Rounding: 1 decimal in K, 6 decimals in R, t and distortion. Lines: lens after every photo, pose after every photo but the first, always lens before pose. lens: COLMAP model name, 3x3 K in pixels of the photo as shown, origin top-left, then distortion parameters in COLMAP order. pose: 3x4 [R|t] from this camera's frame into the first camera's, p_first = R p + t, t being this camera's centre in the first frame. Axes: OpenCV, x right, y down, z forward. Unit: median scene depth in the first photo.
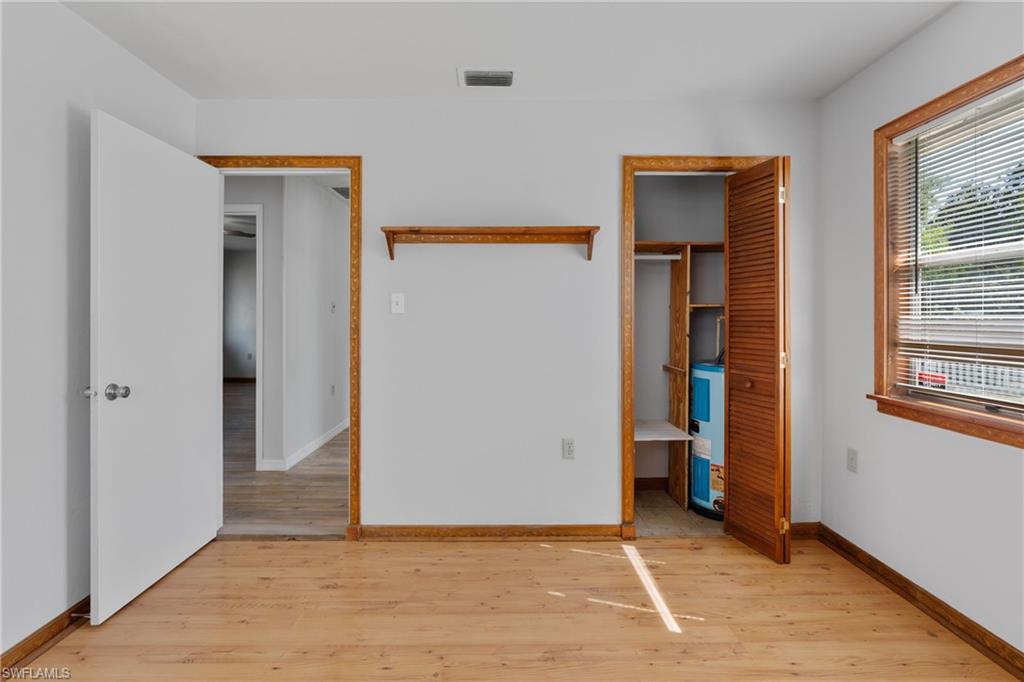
lens RADIAL K [[461.9, 0, 514.6], [0, 461.9, 339.3], [0, 0, 1]] dist [-0.001474, 0.000979]
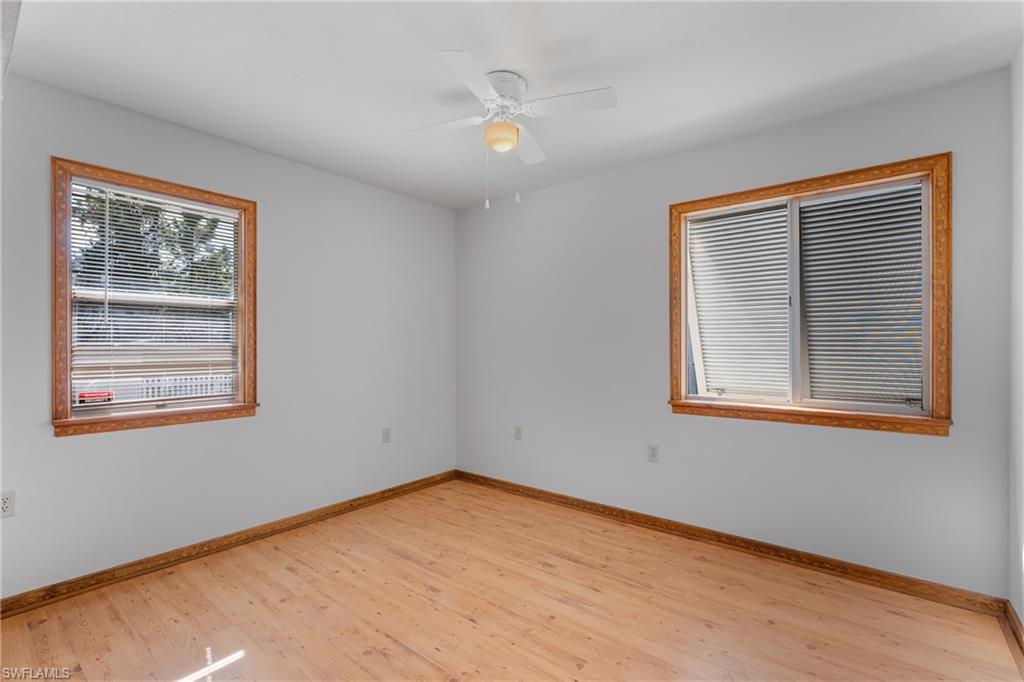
lens RADIAL K [[461.9, 0, 514.6], [0, 461.9, 339.3], [0, 0, 1]] dist [-0.001474, 0.000979]
pose [[-0.764953, -0.009330, 0.644019, -0.714558], [0.009002, 0.999643, 0.025174, -0.081966], [-0.644024, 0.025055, -0.764595, 1.271310]]
